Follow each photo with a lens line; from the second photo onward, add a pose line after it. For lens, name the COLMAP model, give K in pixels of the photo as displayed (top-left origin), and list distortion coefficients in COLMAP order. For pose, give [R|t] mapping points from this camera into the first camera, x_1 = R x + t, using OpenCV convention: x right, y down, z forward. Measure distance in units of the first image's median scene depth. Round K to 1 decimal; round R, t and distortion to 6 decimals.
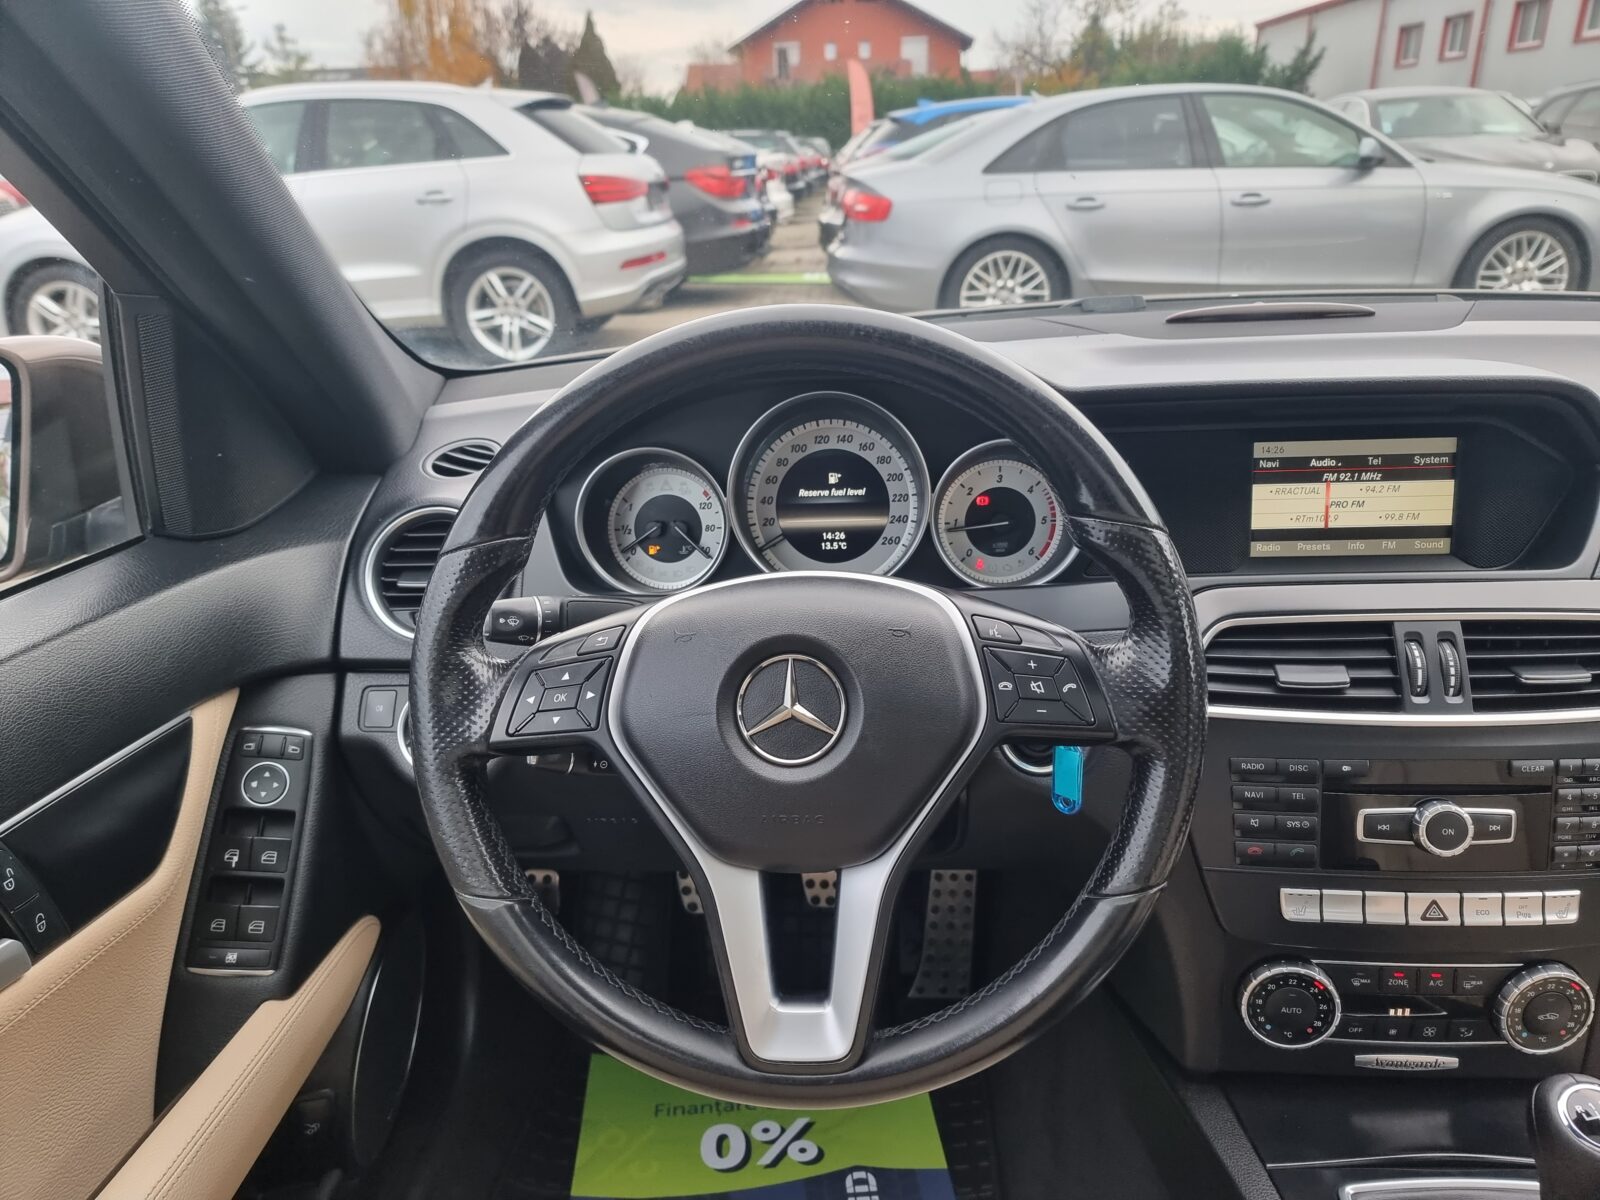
lens RADIAL K [[1110.5, 0, 800.0], [0, 1110.5, 600.0], [0, 0, 1]] dist [0.055044, -0.046929]
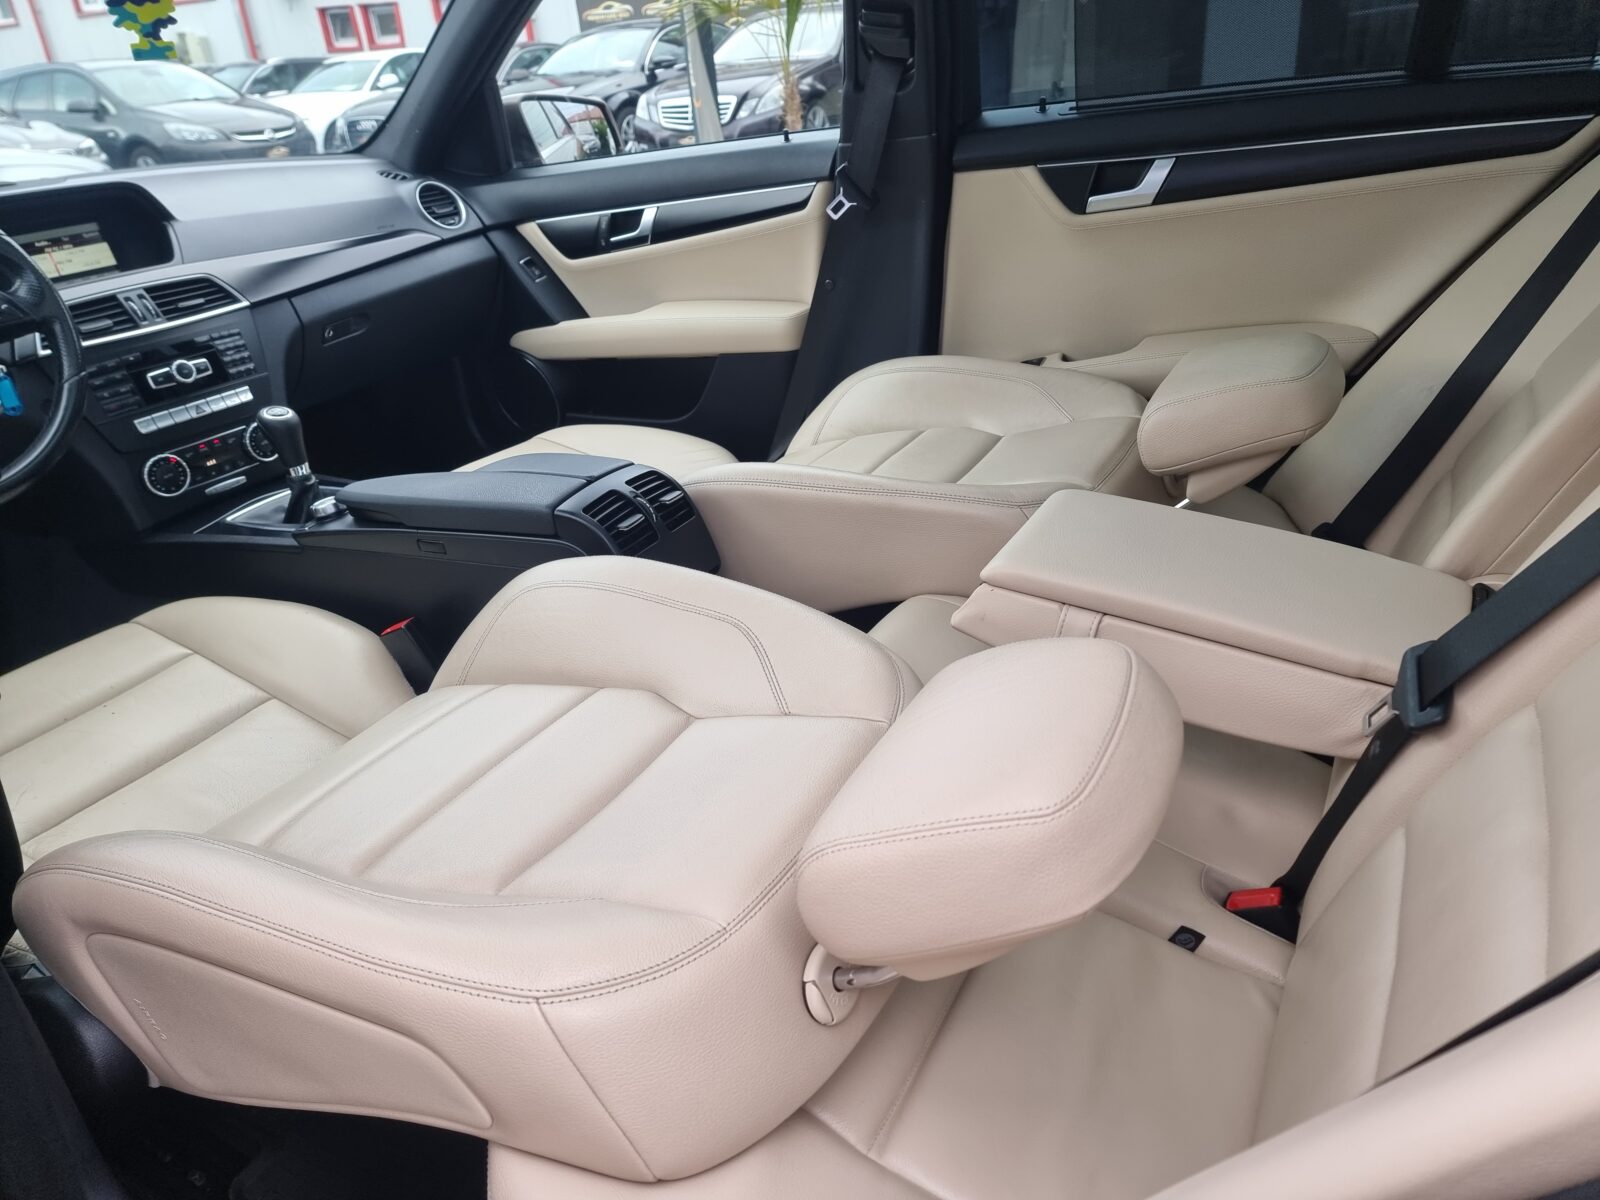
lens RADIAL K [[1105.6, 0, 830.0], [0, 1105.6, 583.8], [0, 0, 1]] dist [0.076857, -0.074797]
pose [[0.405343, -0.386338, 0.828517, -0.612706], [0.390222, 0.892714, 0.225361, 0.366987], [-0.826695, 0.231957, 0.512613, -0.745372]]
